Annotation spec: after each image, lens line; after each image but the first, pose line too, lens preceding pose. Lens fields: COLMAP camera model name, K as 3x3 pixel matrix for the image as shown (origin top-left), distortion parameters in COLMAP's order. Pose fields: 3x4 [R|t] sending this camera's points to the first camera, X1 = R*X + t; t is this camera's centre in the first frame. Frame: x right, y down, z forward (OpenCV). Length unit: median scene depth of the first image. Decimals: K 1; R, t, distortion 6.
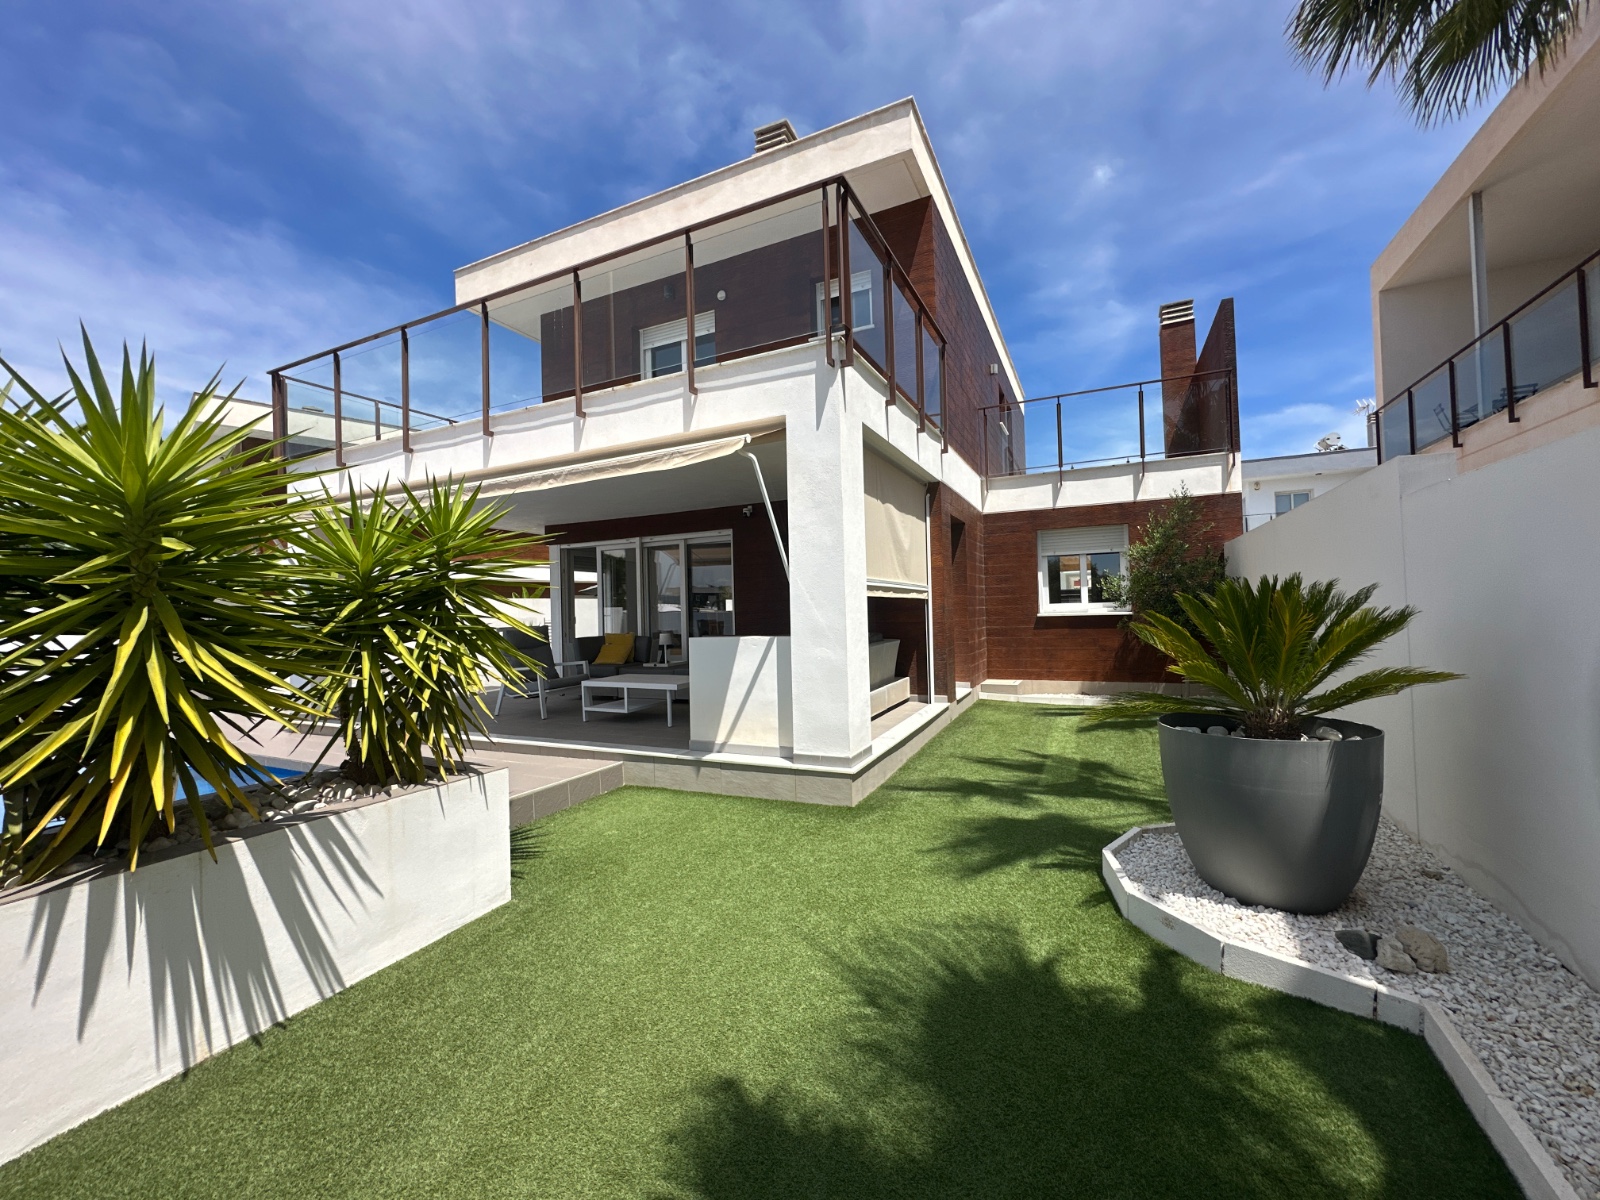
lens RADIAL K [[642.8, 0, 802.5], [0, 642.8, 599.9], [0, 0, 1]] dist [-0.005560, 0.001193]
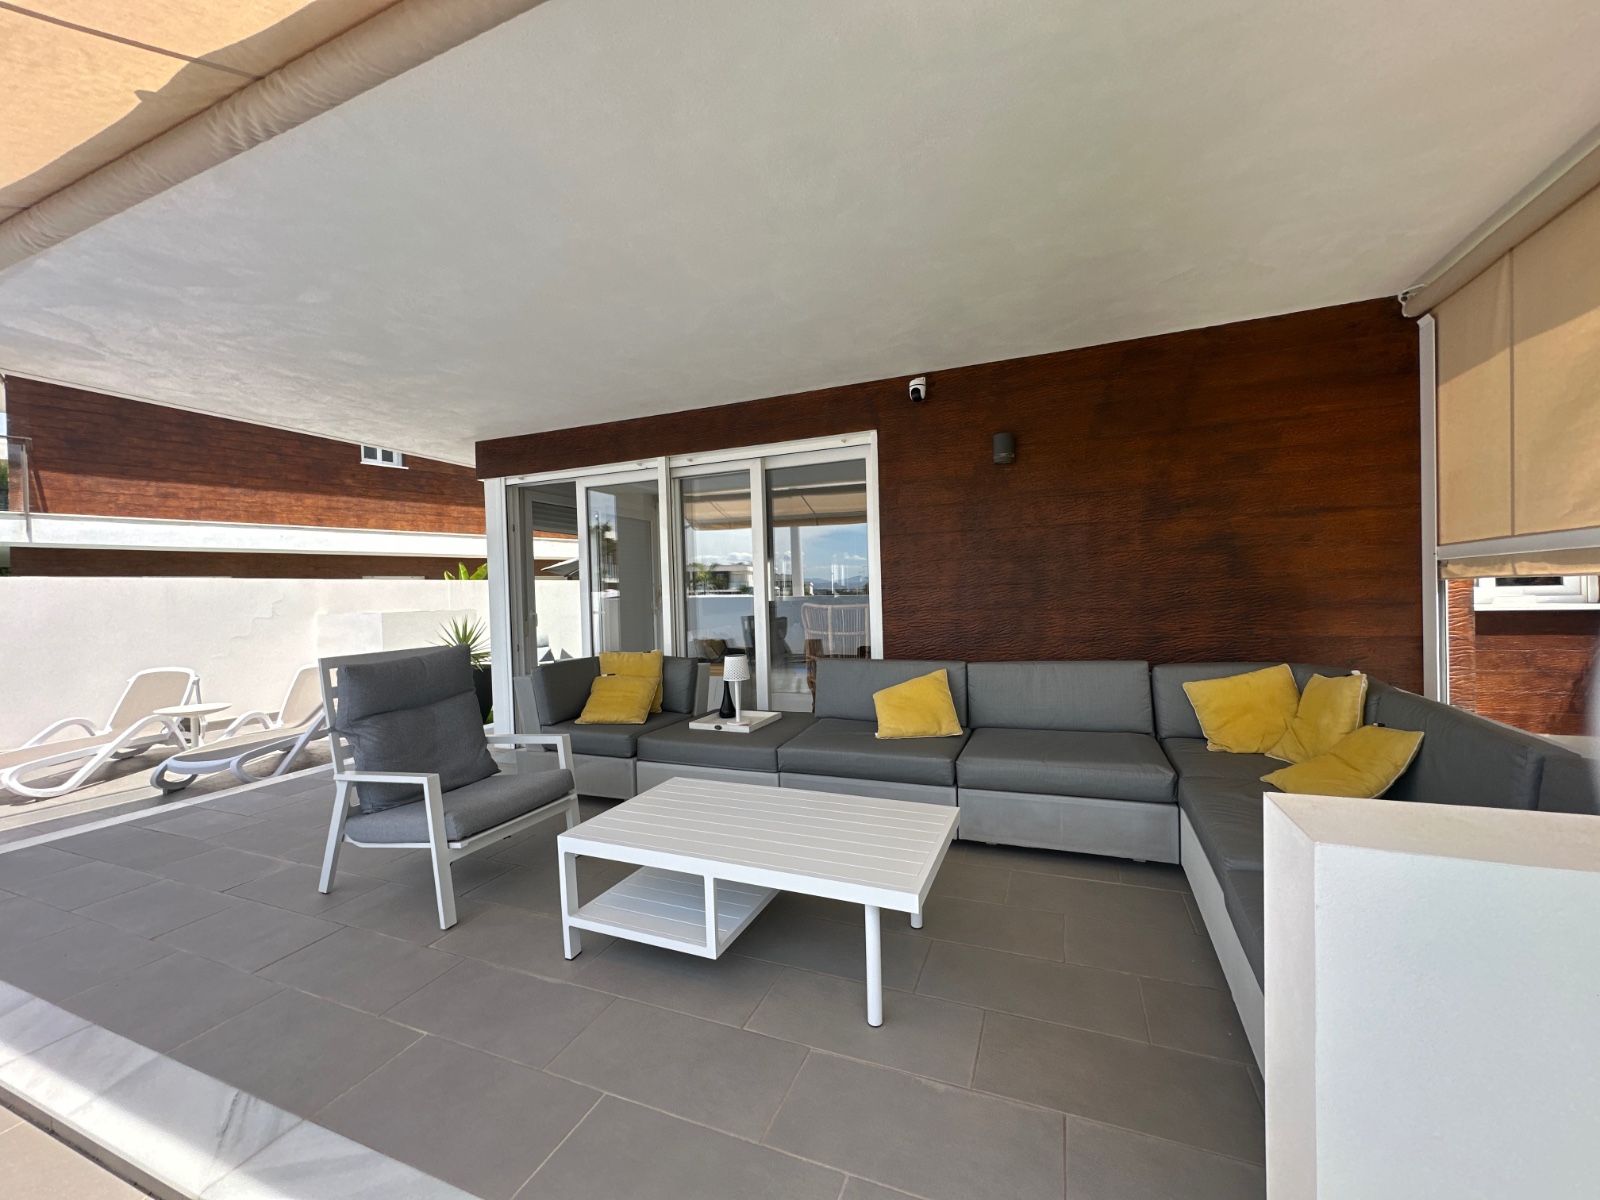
lens RADIAL K [[642.8, 0, 800.3], [0, 642.8, 601.5], [0, 0, 1]] dist [-0.005560, 0.001193]
pose [[0.998771, -0.003322, 0.049458, -0.177614], [0.001805, 0.999527, 0.030696, -0.000807], [-0.049536, -0.030569, 0.998304, 0.503641]]
